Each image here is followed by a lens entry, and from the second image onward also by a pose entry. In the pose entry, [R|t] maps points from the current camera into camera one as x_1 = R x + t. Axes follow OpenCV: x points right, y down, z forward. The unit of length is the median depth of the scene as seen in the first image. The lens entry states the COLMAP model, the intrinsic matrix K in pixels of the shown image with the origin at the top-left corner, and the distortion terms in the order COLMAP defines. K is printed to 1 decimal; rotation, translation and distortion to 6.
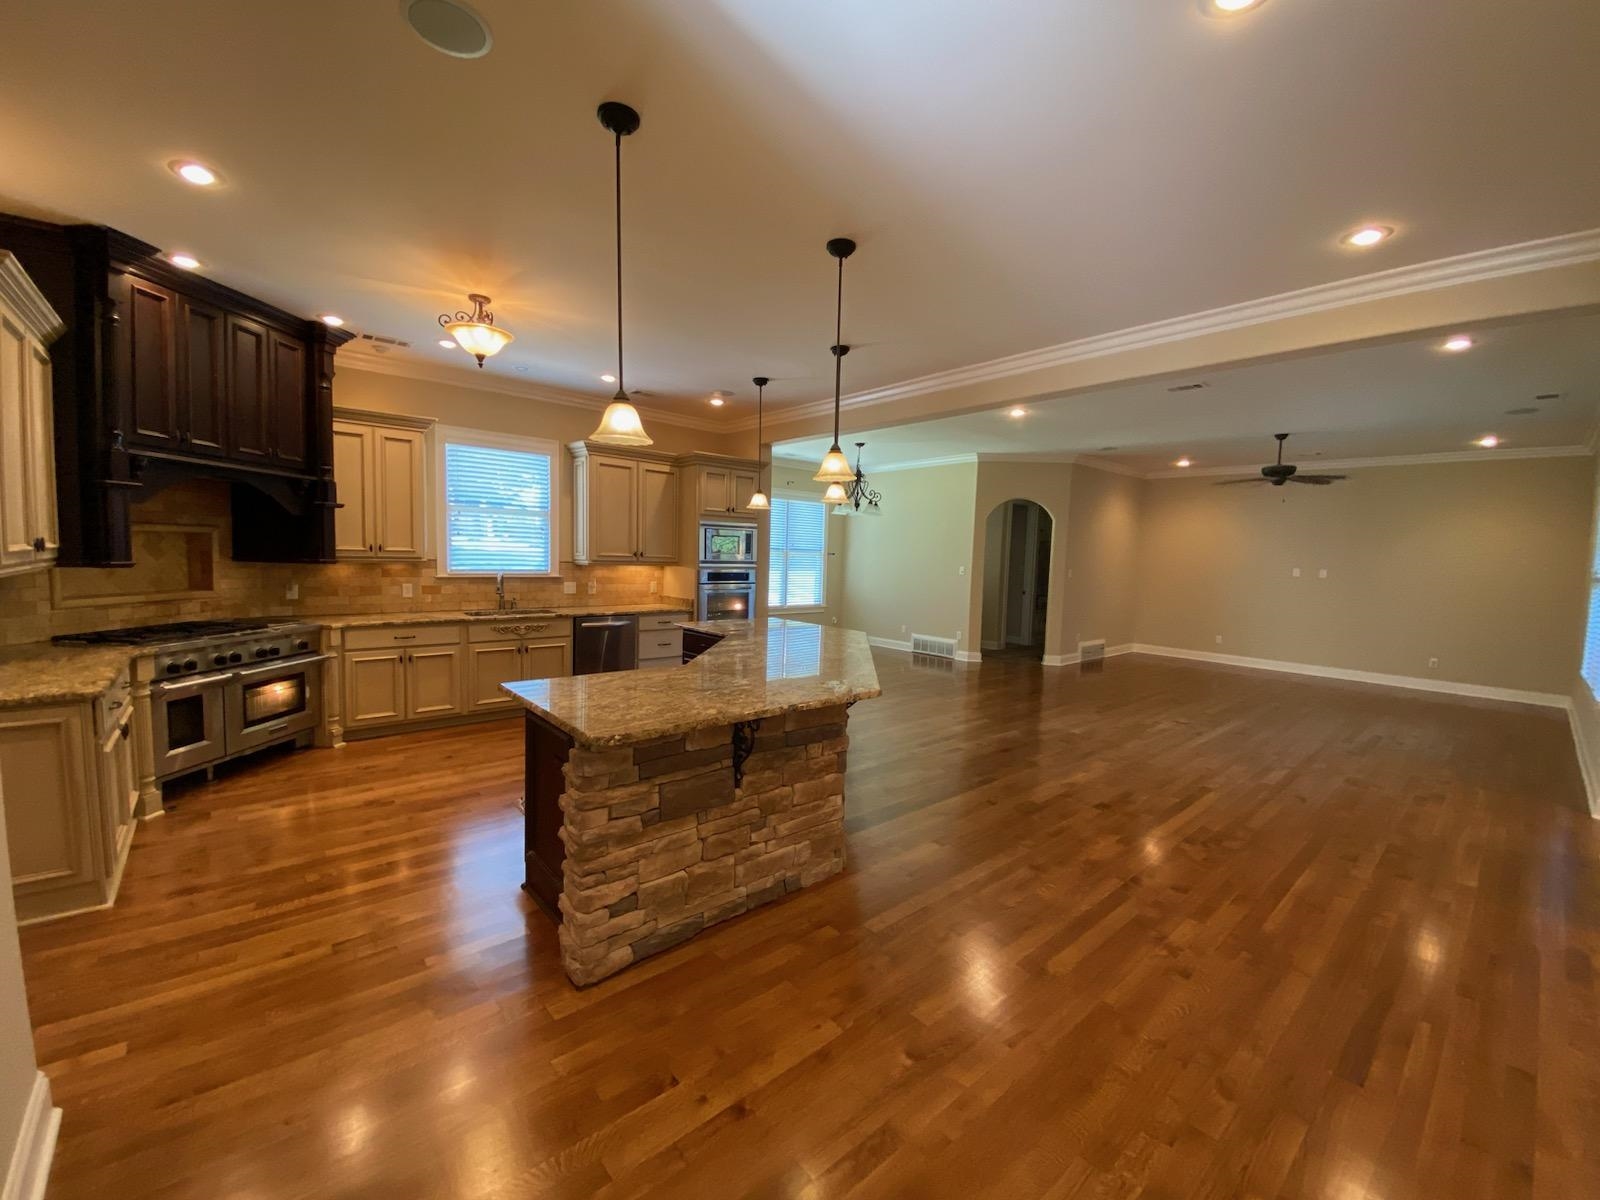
lens RADIAL K [[638.3, 0, 812.7], [0, 638.3, 592.9], [0, 0, 1]] dist [-0.010169, -0.003249]
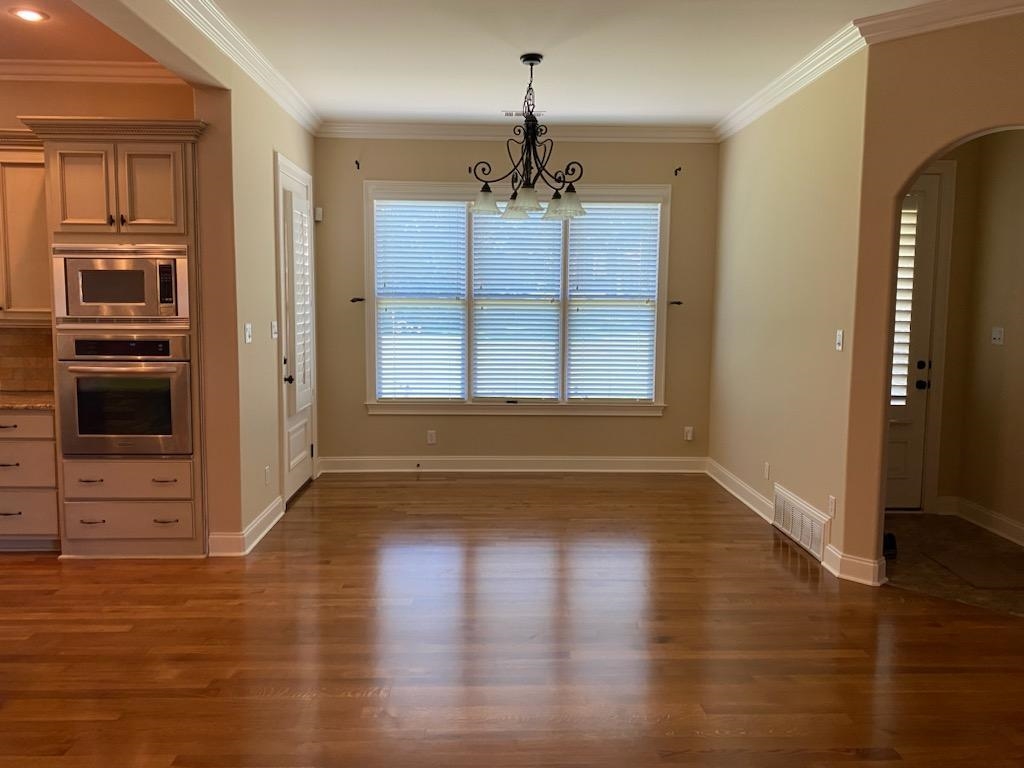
lens RADIAL K [[779.0, 0, 506.8], [0, 779.0, 373.1], [0, 0, 1]] dist [0.004851, -0.002965]
pose [[0.770869, 0.041826, -0.635619, 0.653808], [-0.027902, 0.999101, 0.031905, -0.042508], [0.636383, -0.006859, 0.771343, 0.863960]]
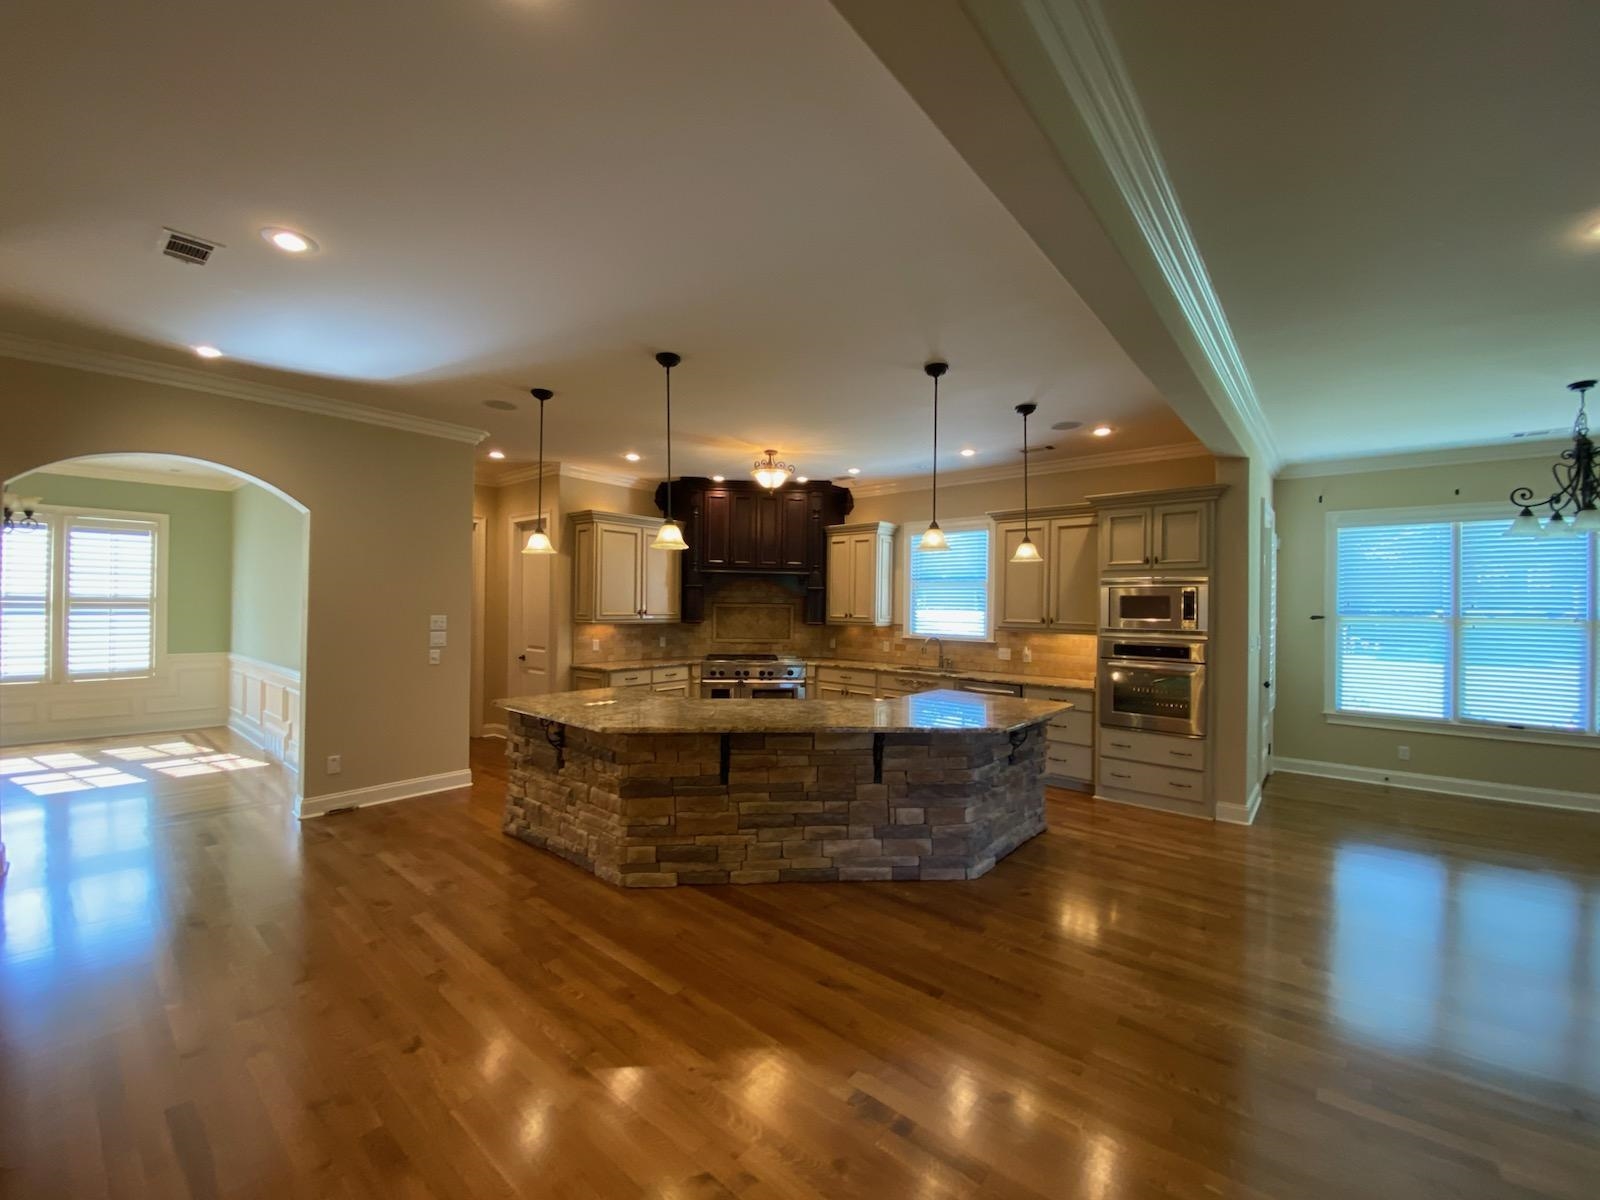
lens RADIAL K [[638.3, 0, 792.8], [0, 638.3, 596.3], [0, 0, 1]] dist [-0.010169, -0.003249]
pose [[0.131838, -0.040565, -0.990441, 0.670105], [-0.072992, 0.996053, -0.050510, -0.026800], [0.988580, 0.078954, 0.128357, 0.605289]]
